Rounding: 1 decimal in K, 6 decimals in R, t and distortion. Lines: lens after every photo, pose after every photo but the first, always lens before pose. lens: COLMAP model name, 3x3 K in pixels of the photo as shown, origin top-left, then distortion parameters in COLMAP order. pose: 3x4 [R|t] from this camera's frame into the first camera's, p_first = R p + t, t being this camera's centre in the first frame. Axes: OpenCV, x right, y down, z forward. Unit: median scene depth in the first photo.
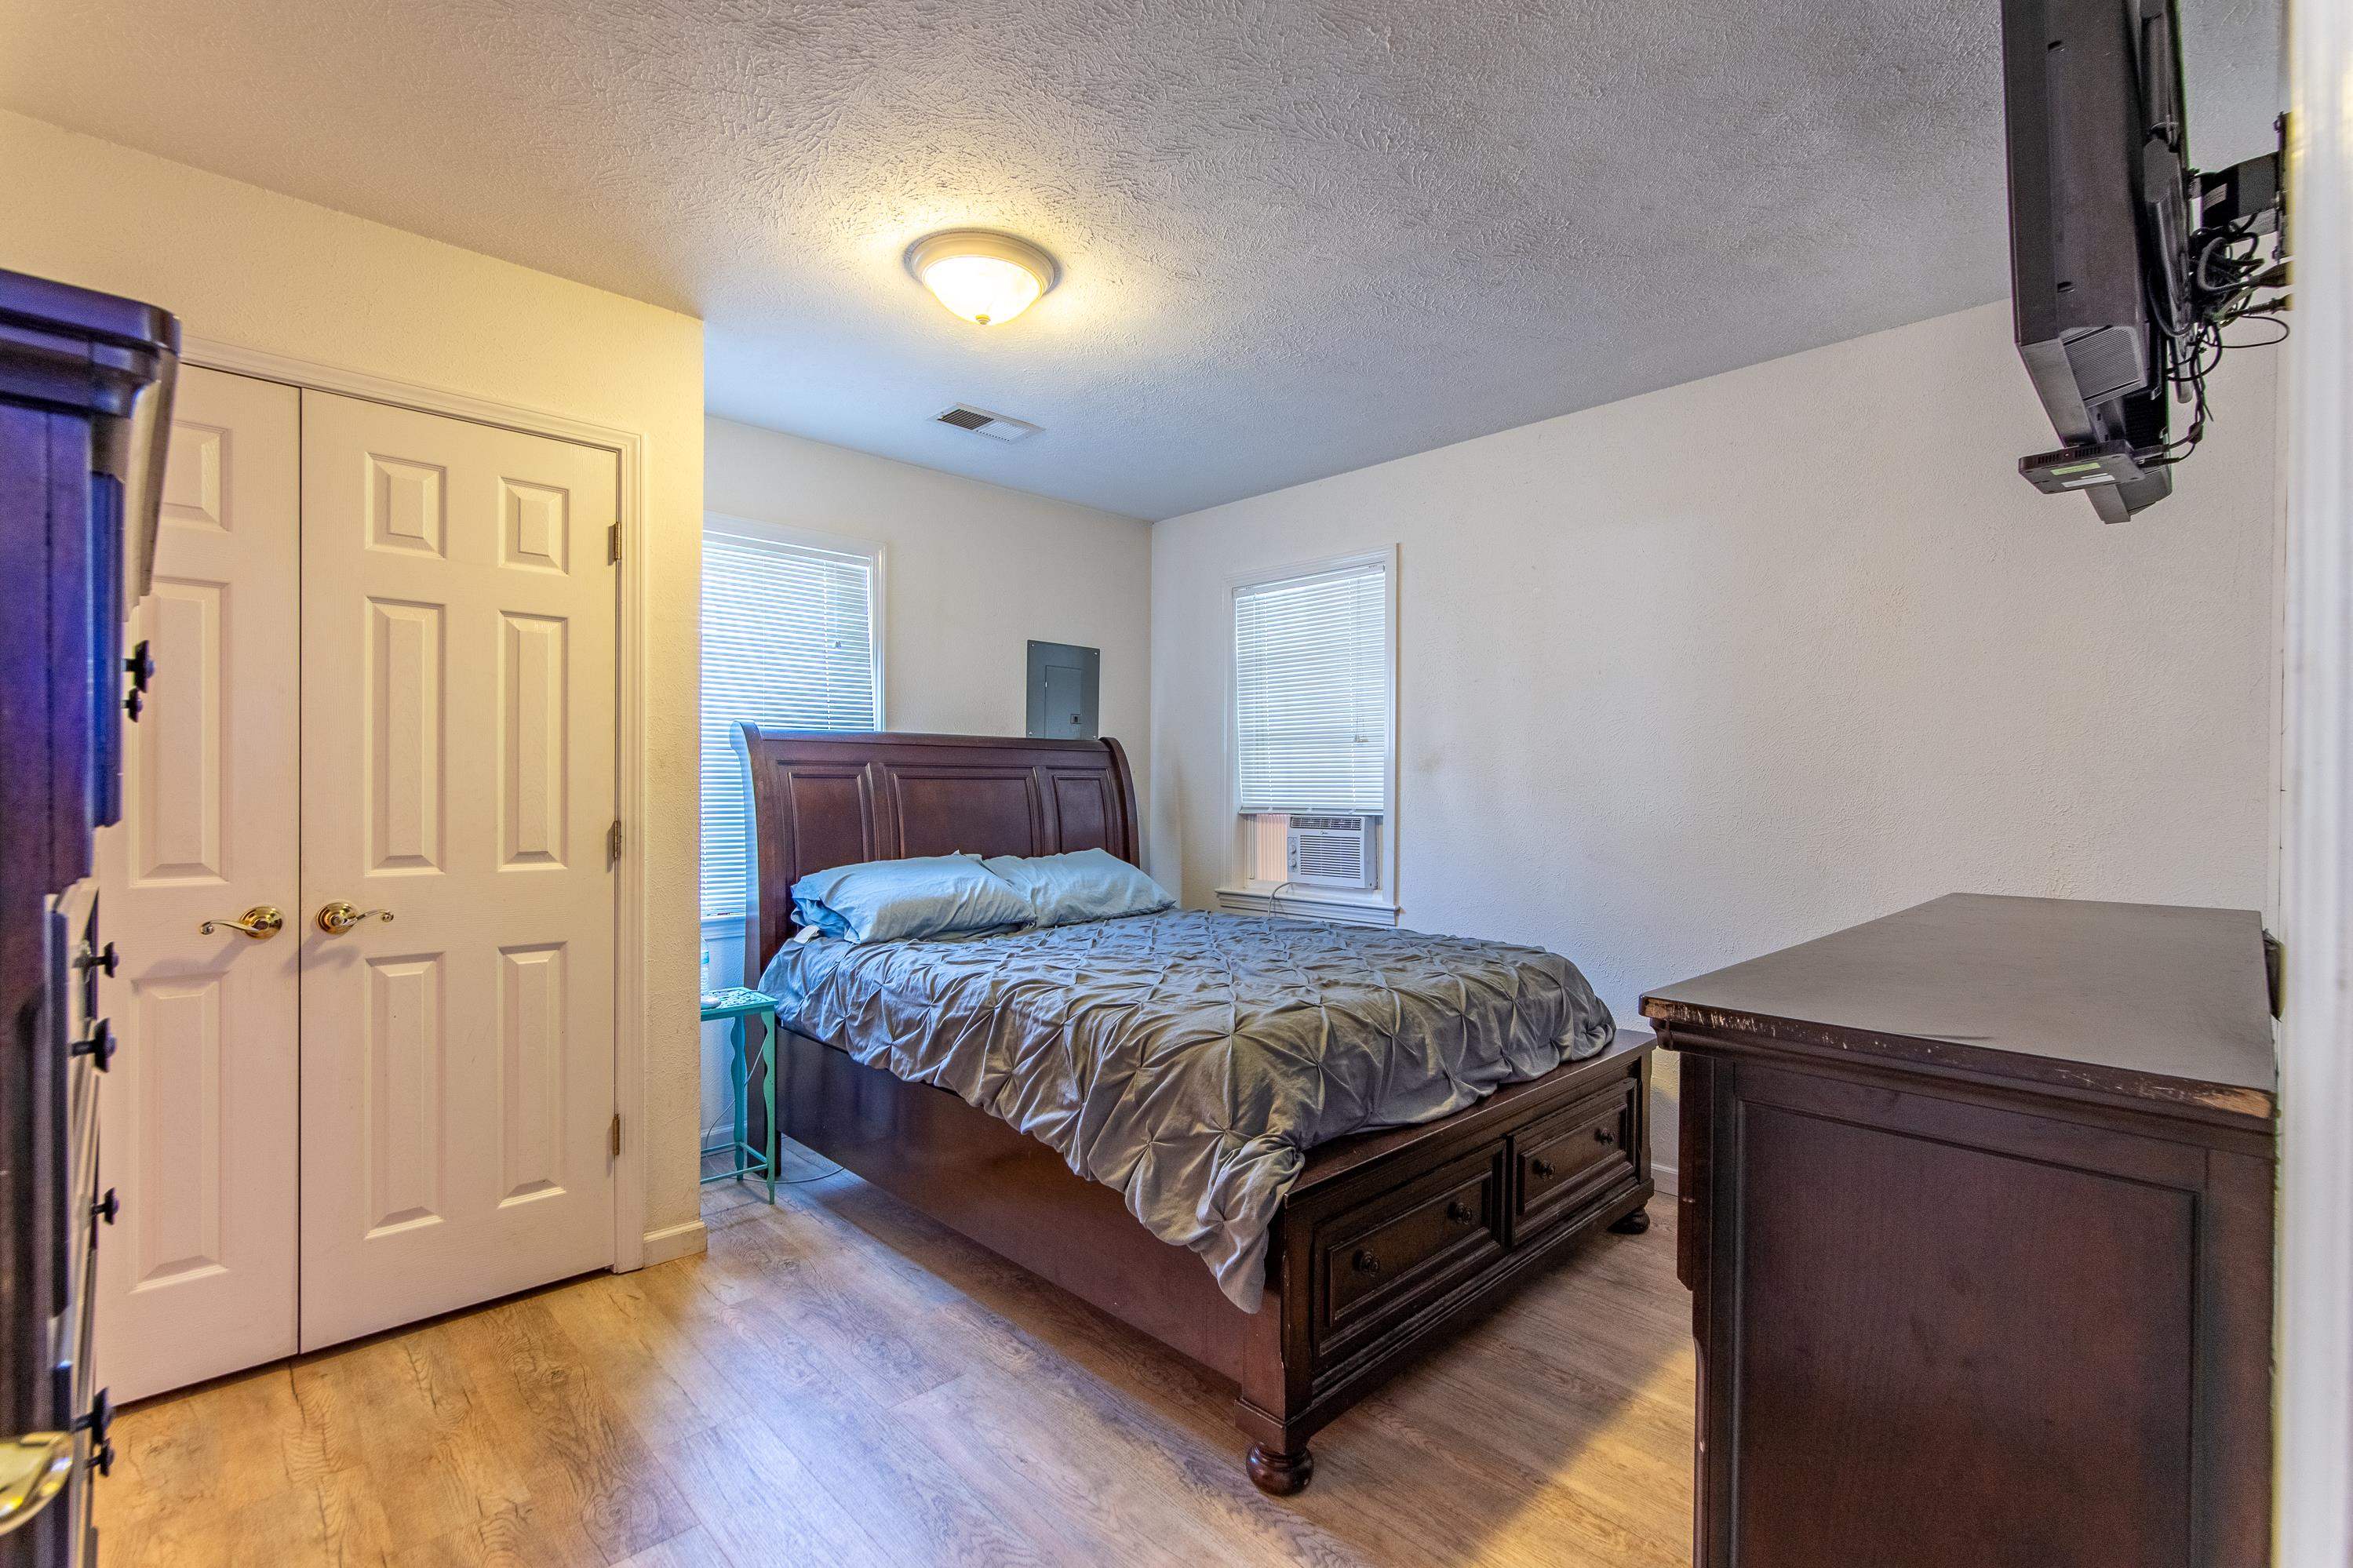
lens RADIAL K [[1061.8, 0, 1176.5], [0, 1061.8, 784.0], [0, 0, 1]] dist [0.000034, 0.000007]
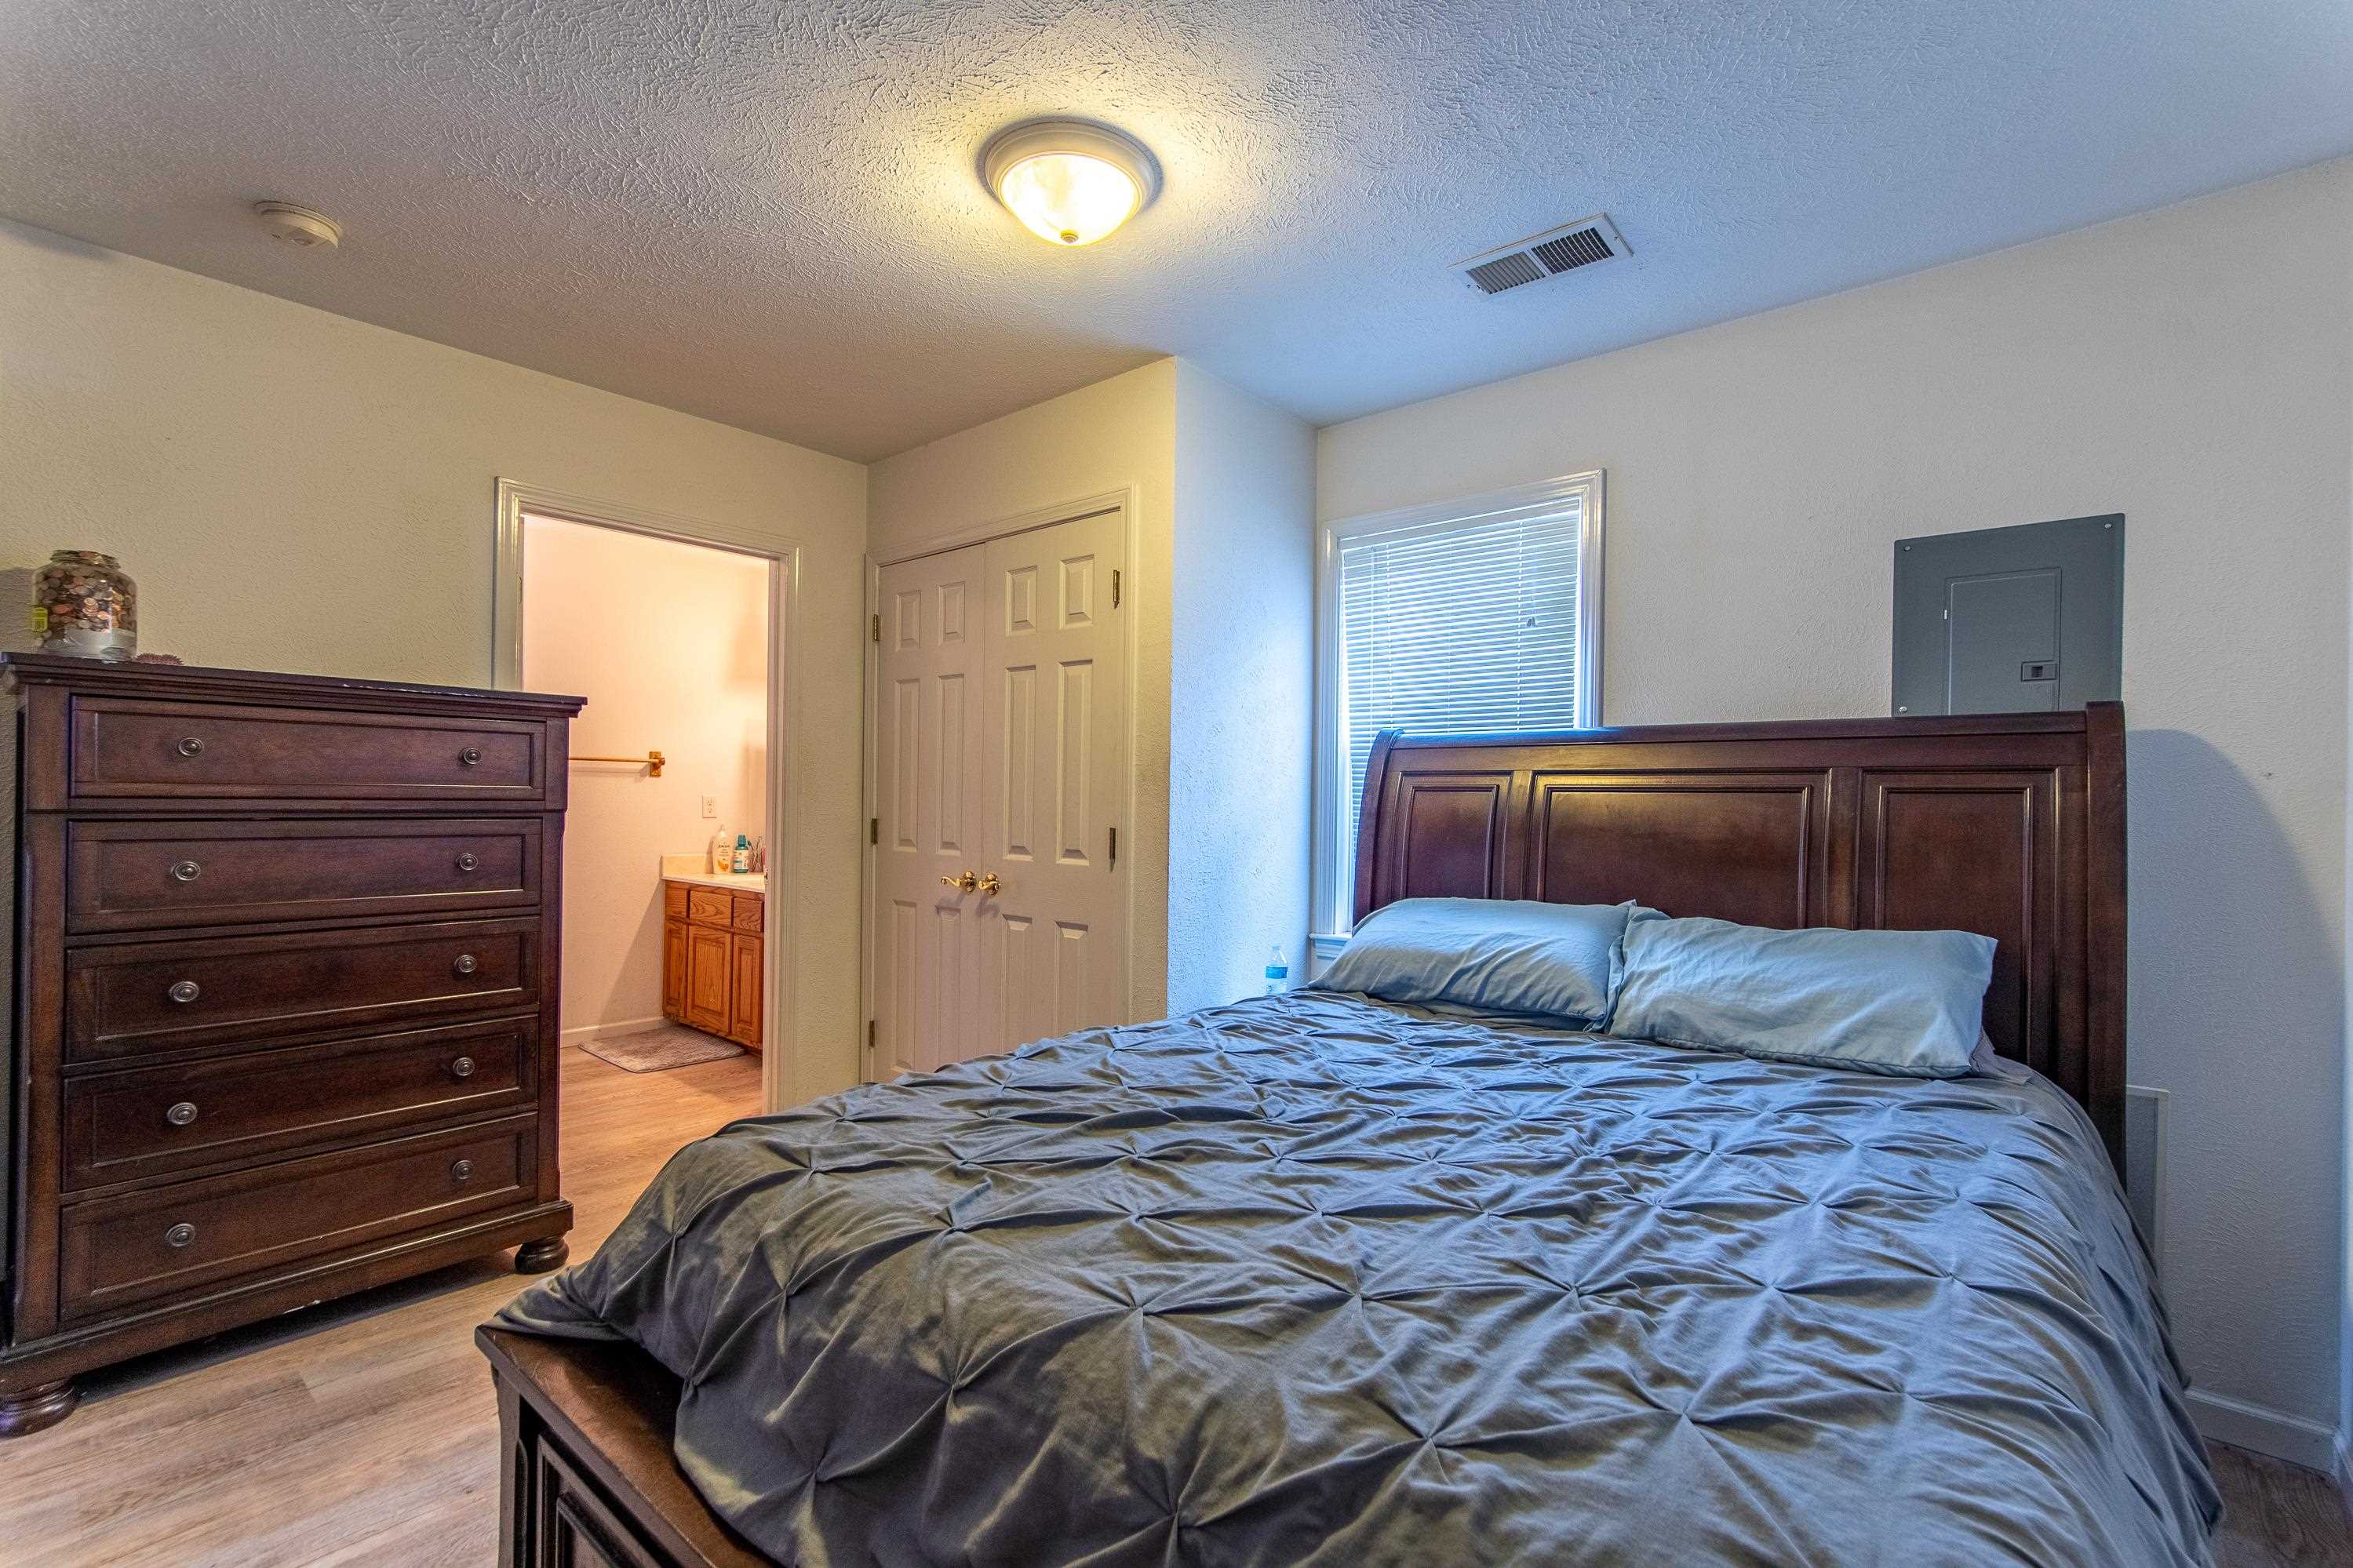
lens RADIAL K [[1034.8, 0, 1176.5], [0, 1034.8, 784.0], [0, 0, 1]] dist [0.000549, -0.000004]
pose [[0.088426, -0.019507, -0.995892, 0.477317], [-0.010165, 0.999738, -0.020485, 0.007873], [0.996031, 0.011935, 0.088205, 0.769843]]
